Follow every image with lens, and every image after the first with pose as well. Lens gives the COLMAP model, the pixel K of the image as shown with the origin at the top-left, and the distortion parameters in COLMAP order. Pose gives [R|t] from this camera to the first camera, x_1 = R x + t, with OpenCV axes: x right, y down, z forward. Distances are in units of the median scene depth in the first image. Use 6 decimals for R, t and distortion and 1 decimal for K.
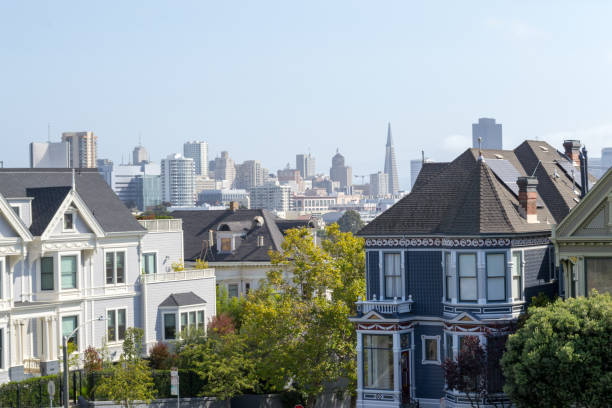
lens RADIAL K [[1497.3, 0, 277.1], [0, 1497.3, 203.6], [0, 0, 1]] dist [0.027389, -0.138402]
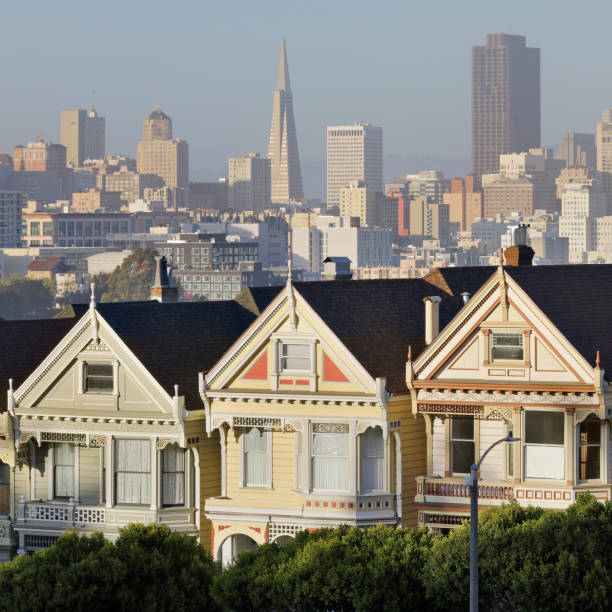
lens RADIAL K [[4067.4, 0, 306.0], [0, 4067.4, 306.0], [0, 0, 1]] dist [-0.096004, -1.187439]
pose [[0.999591, 0.017922, 0.022289, 0.345547], [-0.018682, 0.999235, 0.034357, -0.107373], [-0.021656, -0.034760, 0.999161, -1.032308]]
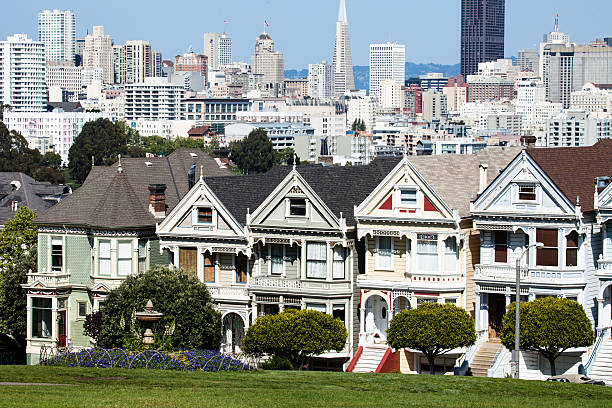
lens RADIAL K [[2668.8, 0, 234.8], [0, 2668.8, 203.9], [0, 0, 1]] dist [0.101073, 2.319664]
pose [[0.999584, 0.025824, -0.012859, 0.267559], [-0.025079, 0.998168, 0.055070, -0.133232], [0.014258, -0.054724, 0.998400, -1.388370]]
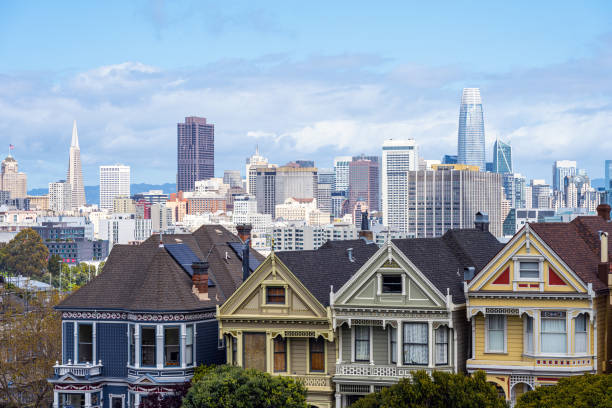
lens RADIAL K [[2062.3, 0, 306.0], [0, 2062.3, 204.0], [0, 0, 1]] dist [0.002958, -0.925780]
pose [[0.981946, 0.020214, 0.188079, -0.059905], [-0.020509, 0.999790, -0.000379, -0.064679], [-0.188047, -0.003486, 0.982154, -0.626143]]
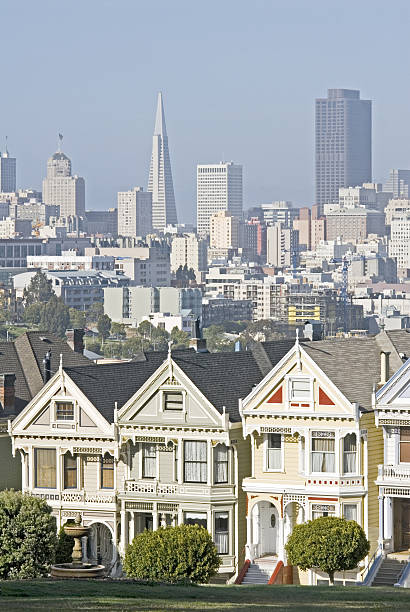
lens RADIAL K [[3751.2, 0, 205.0], [0, 3751.2, 306.0], [0, 0, 1]] dist [0.312640, 2.970370]
pose [[0.998729, 0.017638, 0.047224, 0.183198], [-0.019474, 0.999061, 0.038715, -0.185267], [-0.046497, -0.039585, 0.998134, -1.898180]]
